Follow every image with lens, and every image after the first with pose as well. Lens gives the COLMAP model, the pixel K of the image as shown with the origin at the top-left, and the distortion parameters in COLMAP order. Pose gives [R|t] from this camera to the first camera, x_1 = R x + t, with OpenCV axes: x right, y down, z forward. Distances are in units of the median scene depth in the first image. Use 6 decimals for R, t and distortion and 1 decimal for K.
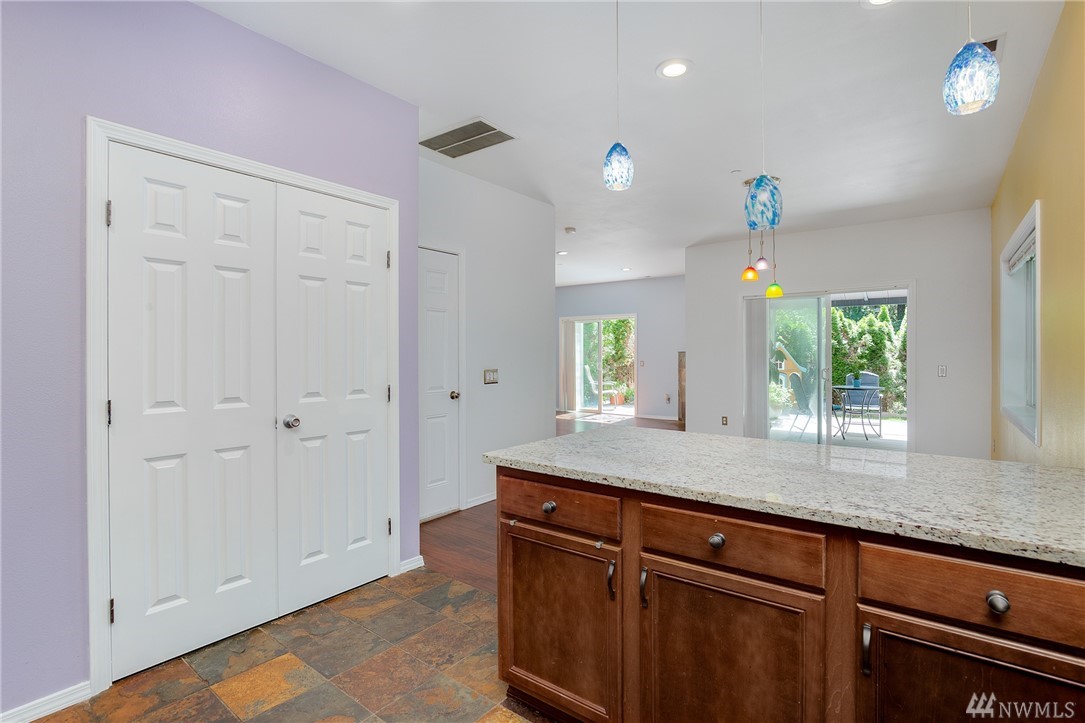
lens RADIAL K [[517.2, 0, 539.9], [0, 517.2, 361.4], [0, 0, 1]] dist [-0.024840, 0.007303]
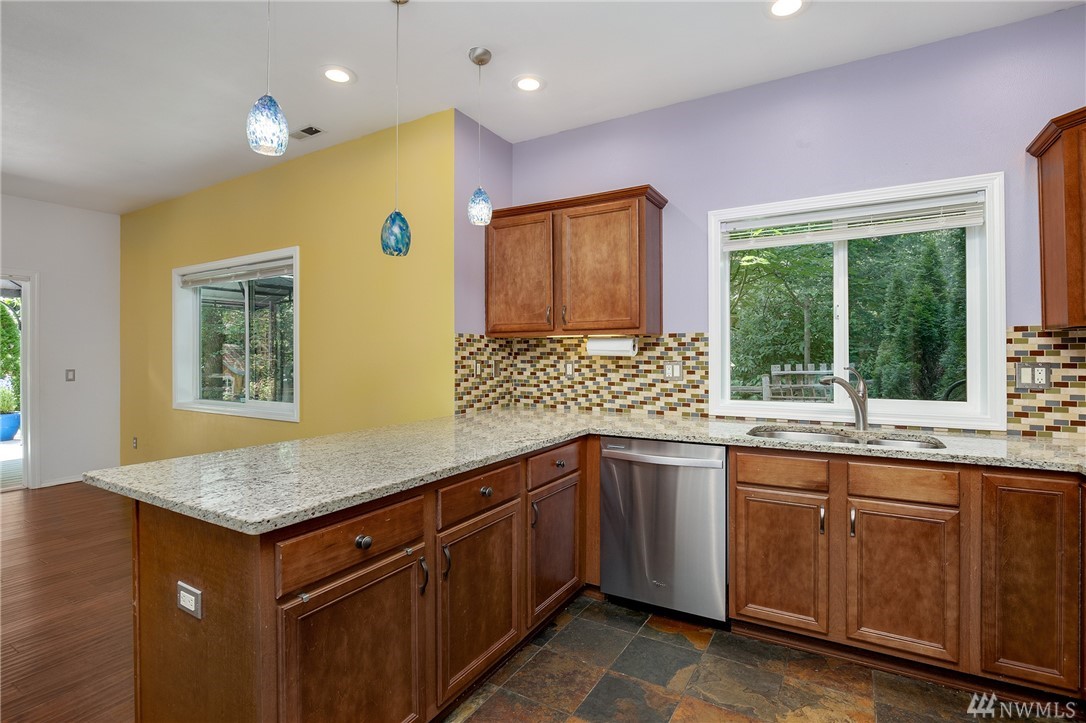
lens RADIAL K [[517.6, 0, 556.9], [0, 517.6, 352.7], [0, 0, 1]] dist [-0.024840, 0.007303]
pose [[-0.148534, 0.004163, 0.988899, -0.124474], [0.014923, 0.999887, -0.001968, -0.002508], [-0.988795, 0.014465, -0.148579, 0.118224]]
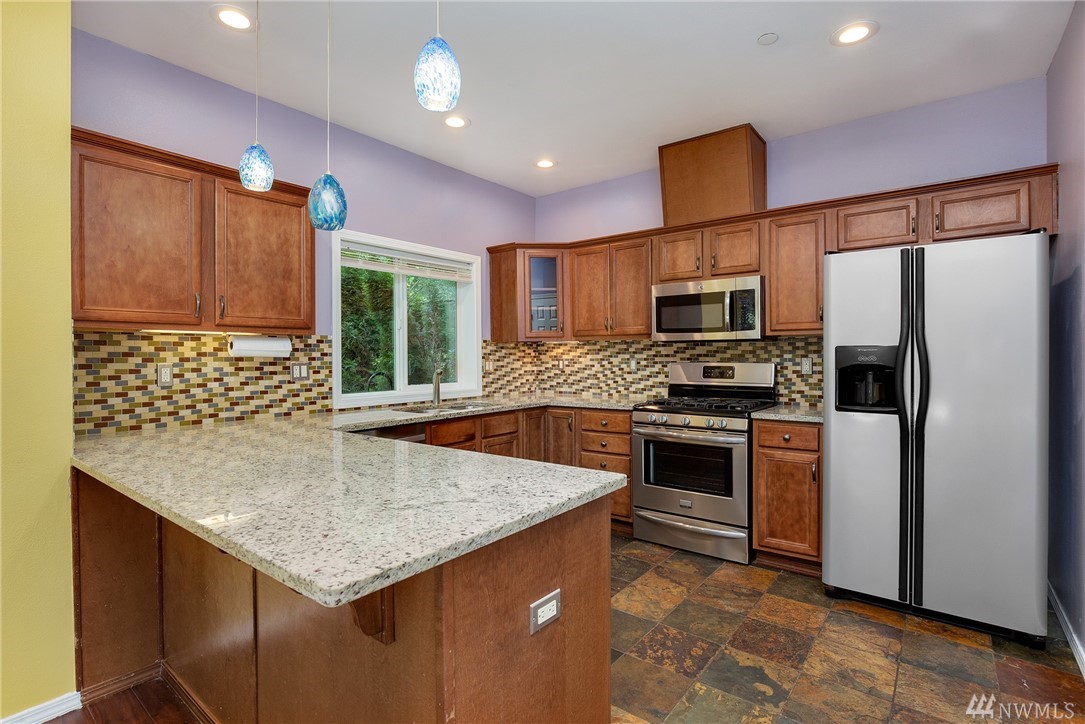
lens RADIAL K [[517.2, 0, 545.8], [0, 517.2, 358.1], [0, 0, 1]] dist [-0.024840, 0.007303]
pose [[-0.999930, 0.007450, -0.009138, 0.005267], [0.007280, 0.999802, 0.018507, -0.003848], [0.009274, 0.018439, -0.999787, 0.295848]]
